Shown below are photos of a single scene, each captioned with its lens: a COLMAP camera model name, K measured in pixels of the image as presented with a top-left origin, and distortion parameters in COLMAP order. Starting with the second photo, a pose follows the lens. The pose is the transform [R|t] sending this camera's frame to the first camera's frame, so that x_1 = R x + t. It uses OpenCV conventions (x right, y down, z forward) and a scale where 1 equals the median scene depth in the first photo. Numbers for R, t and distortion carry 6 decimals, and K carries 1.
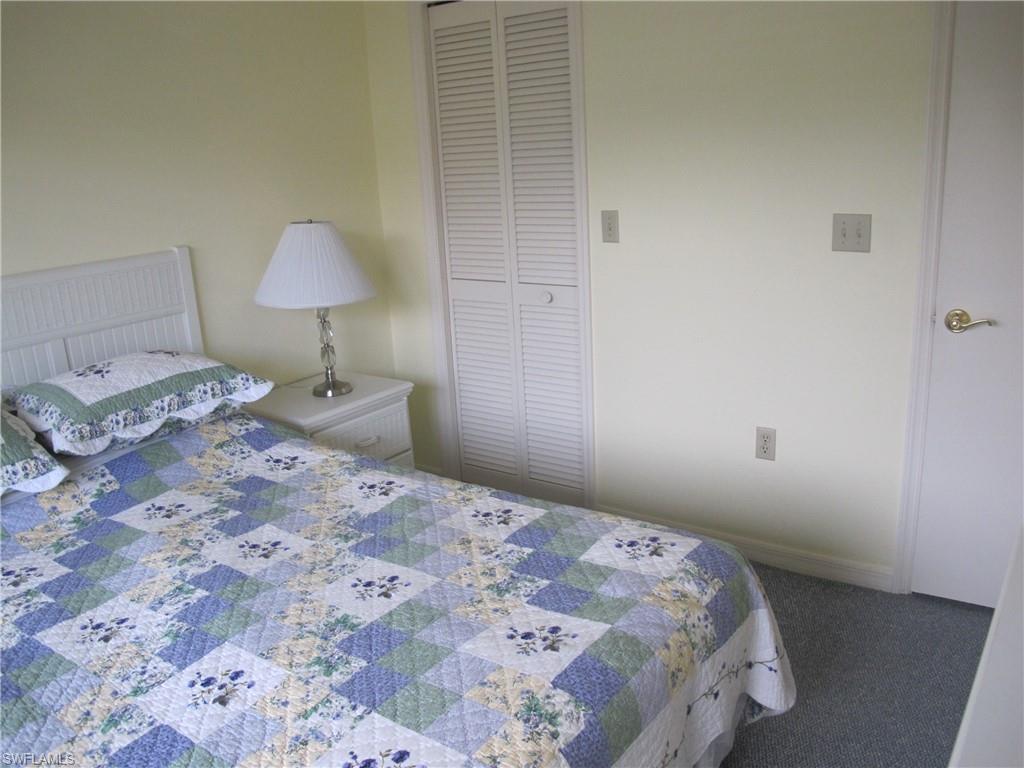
lens RADIAL K [[859.9, 0, 516.9], [0, 859.9, 388.5], [0, 0, 1]] dist [-0.166211, 0.148919]
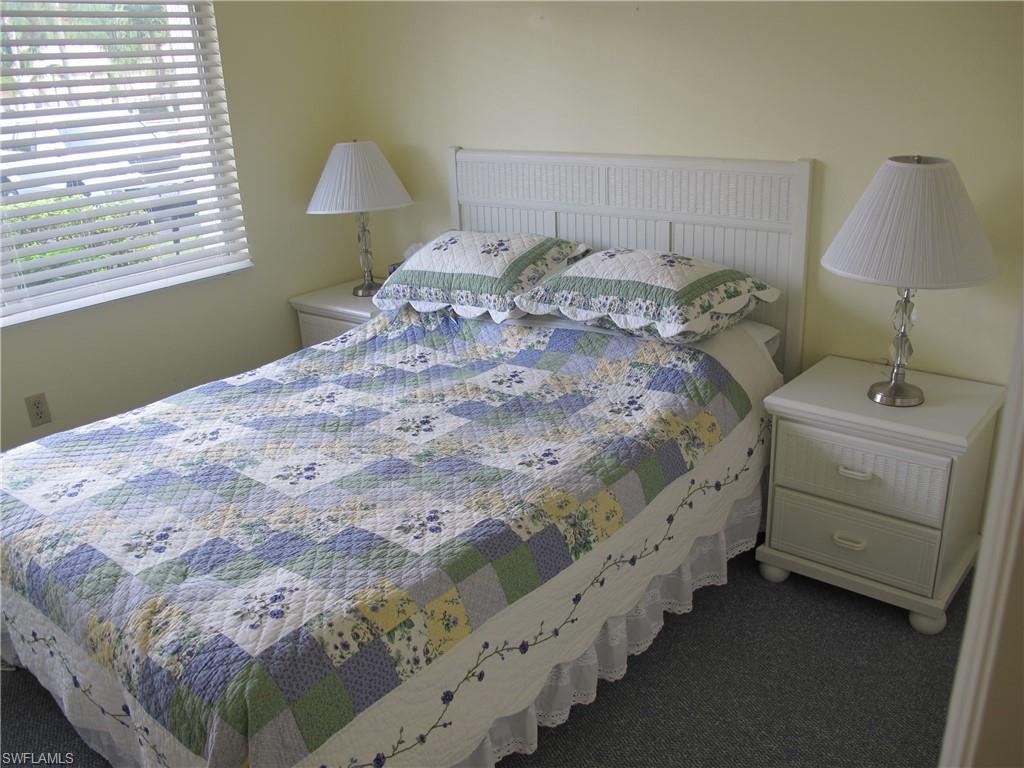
lens RADIAL K [[859.9, 0, 516.9], [0, 859.9, 388.5], [0, 0, 1]] dist [-0.166211, 0.148919]
pose [[-0.056302, 0.402826, -0.913543, 0.707548], [-0.225584, 0.886201, 0.404672, -0.343127], [0.972596, 0.228864, 0.040976, 1.028547]]
